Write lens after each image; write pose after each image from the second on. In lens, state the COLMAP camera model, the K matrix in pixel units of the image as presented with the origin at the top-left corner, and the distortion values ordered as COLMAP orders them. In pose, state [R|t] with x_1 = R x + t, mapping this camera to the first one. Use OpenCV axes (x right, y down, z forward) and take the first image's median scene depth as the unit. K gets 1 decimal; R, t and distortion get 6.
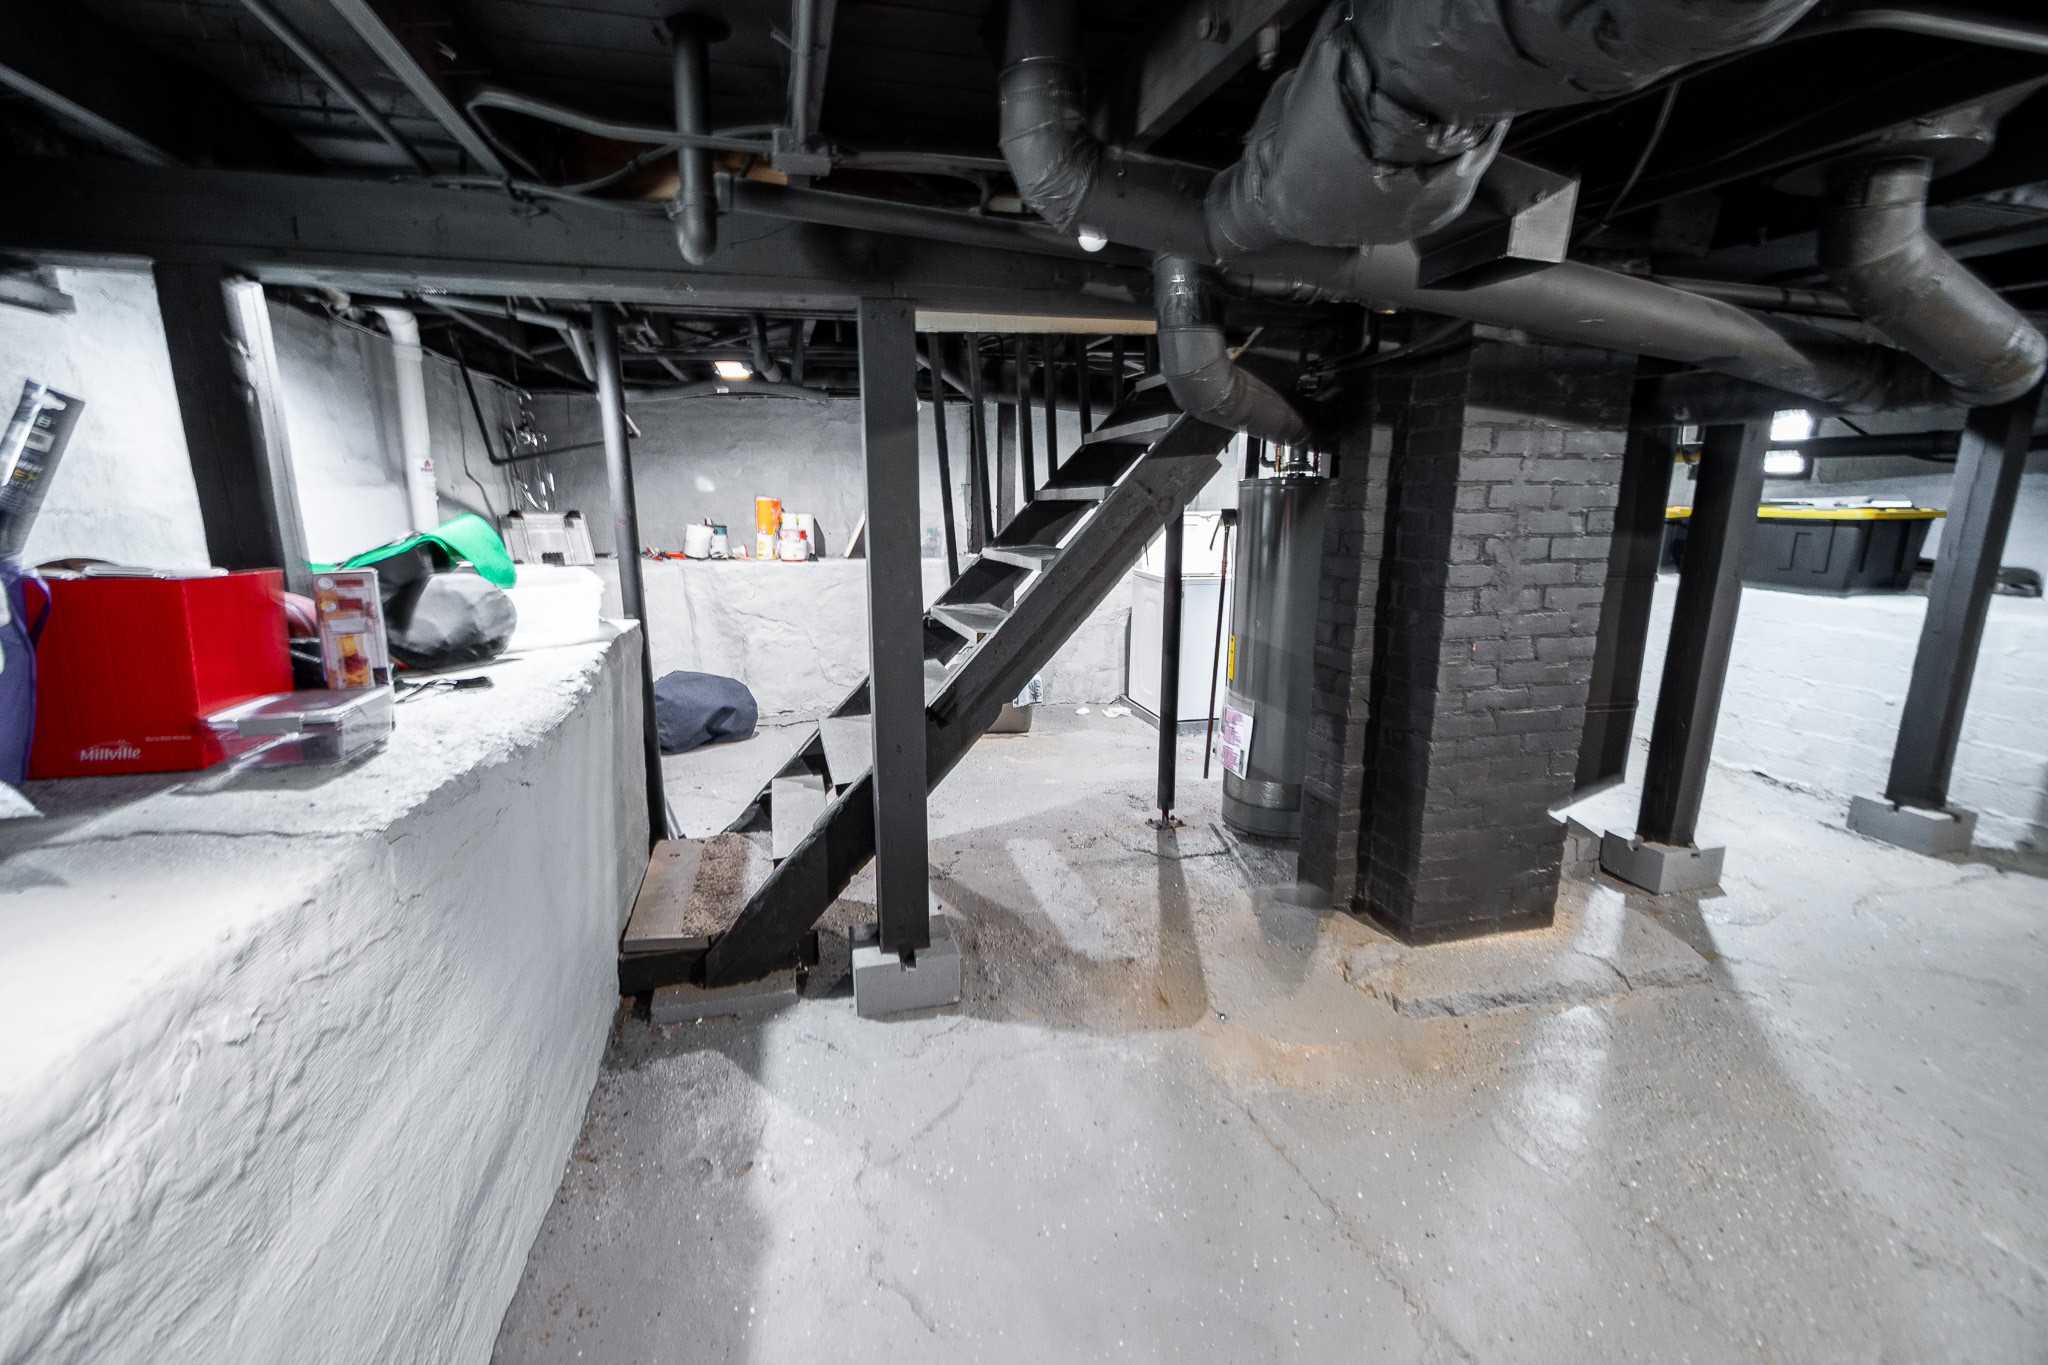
lens RADIAL K [[901.4, 0, 1022.8], [0, 901.4, 680.4], [0, 0, 1]] dist [0.007583, -0.004497]
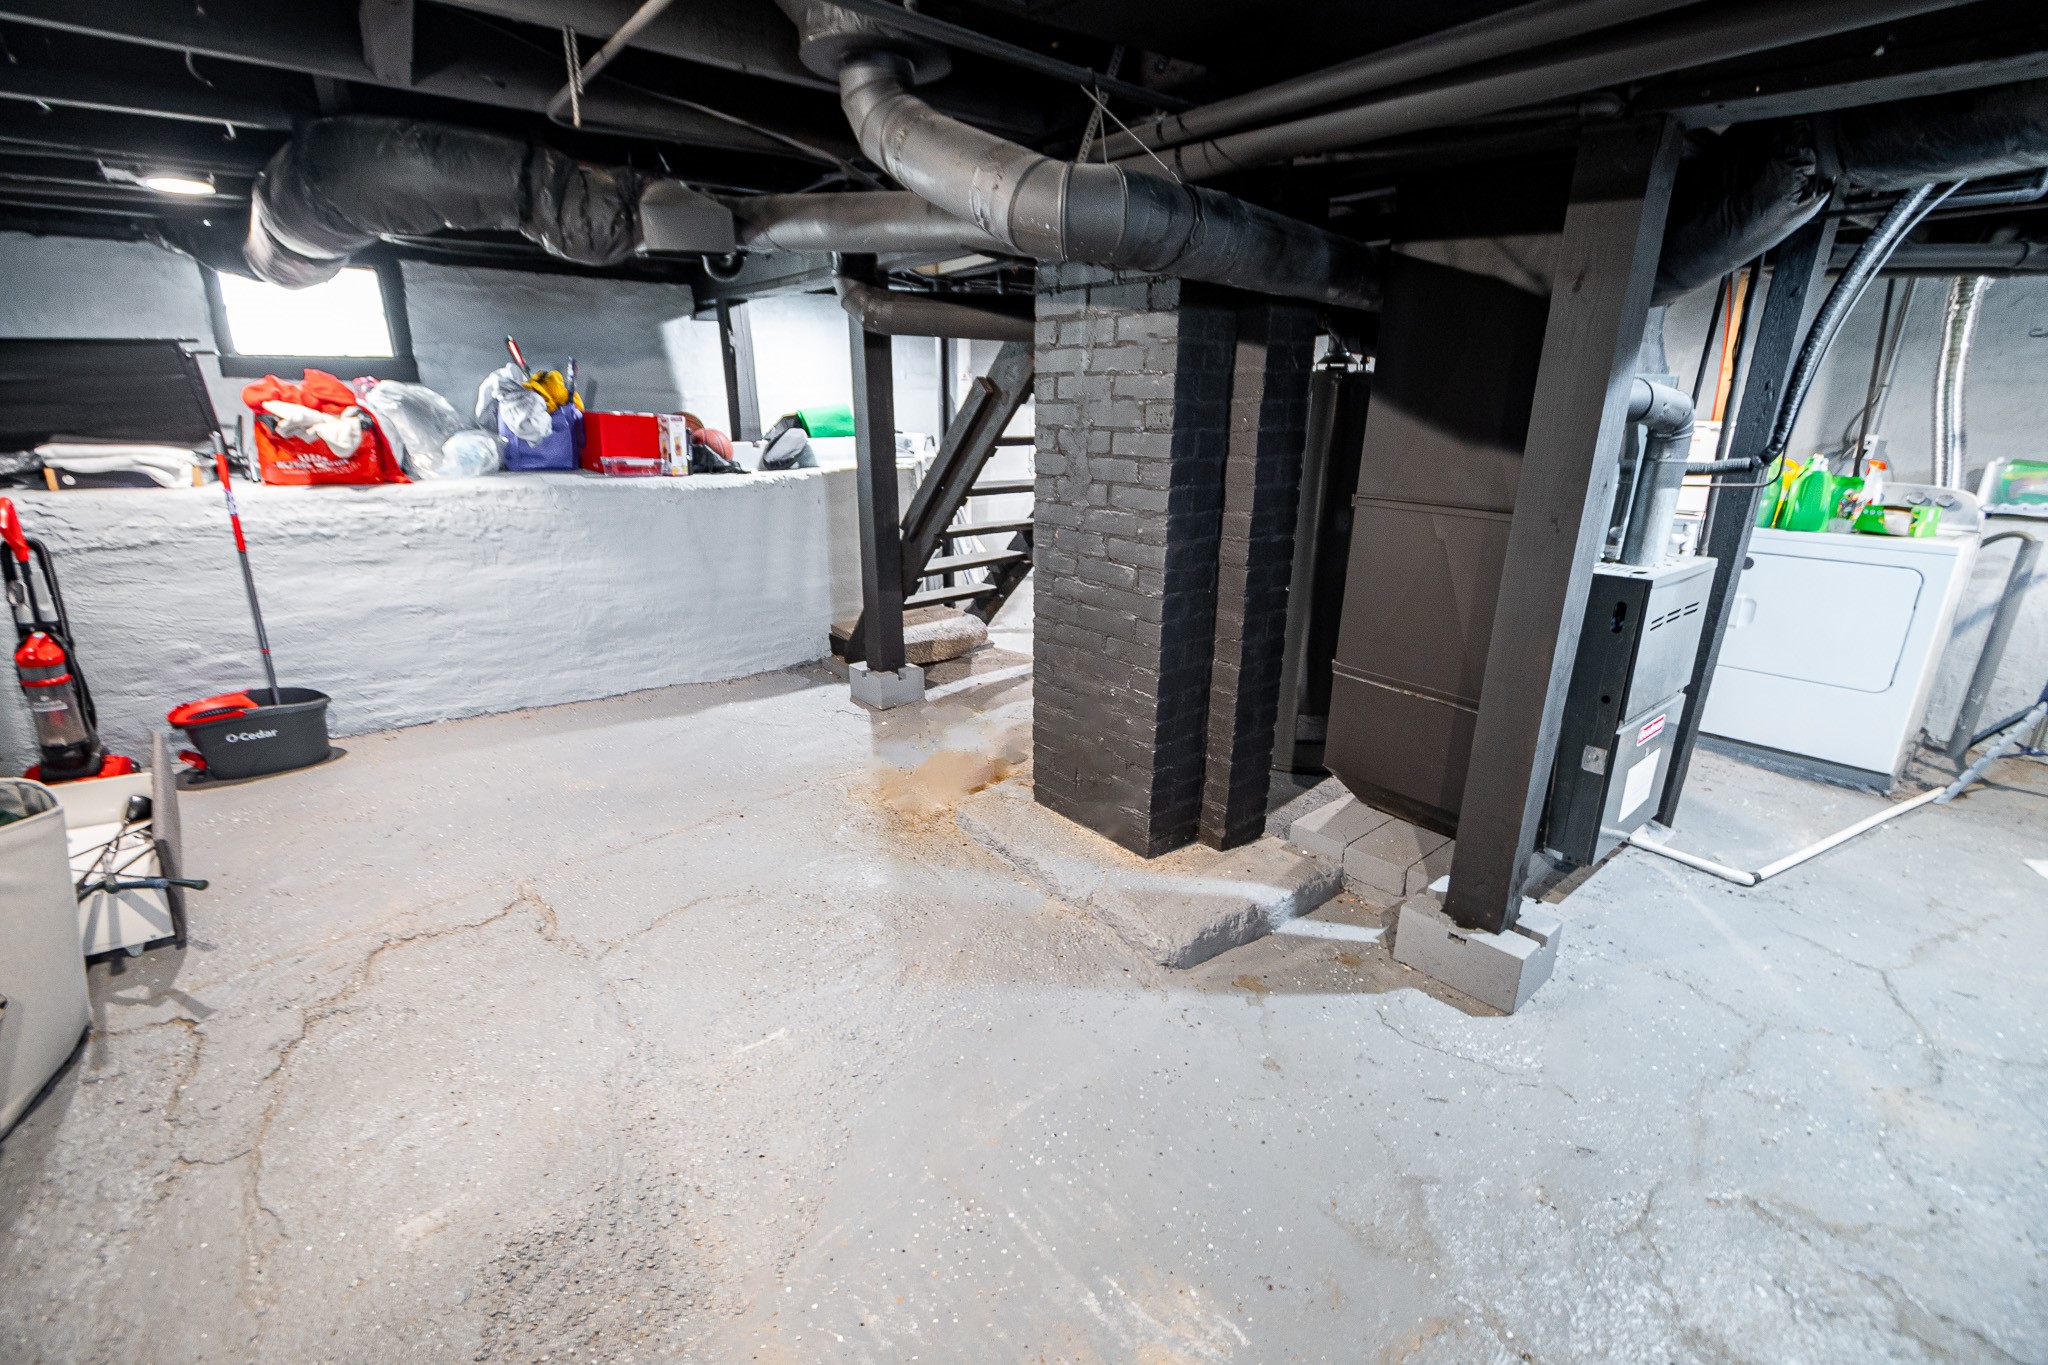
lens RADIAL K [[901.4, 0, 1022.8], [0, 901.4, 680.4], [0, 0, 1]] dist [0.007583, -0.004497]
pose [[0.402625, 0.272104, -0.873986, 1.460212], [-0.193336, 0.958535, 0.209362, -0.086323], [0.894715, 0.084679, 0.438538, 0.512222]]
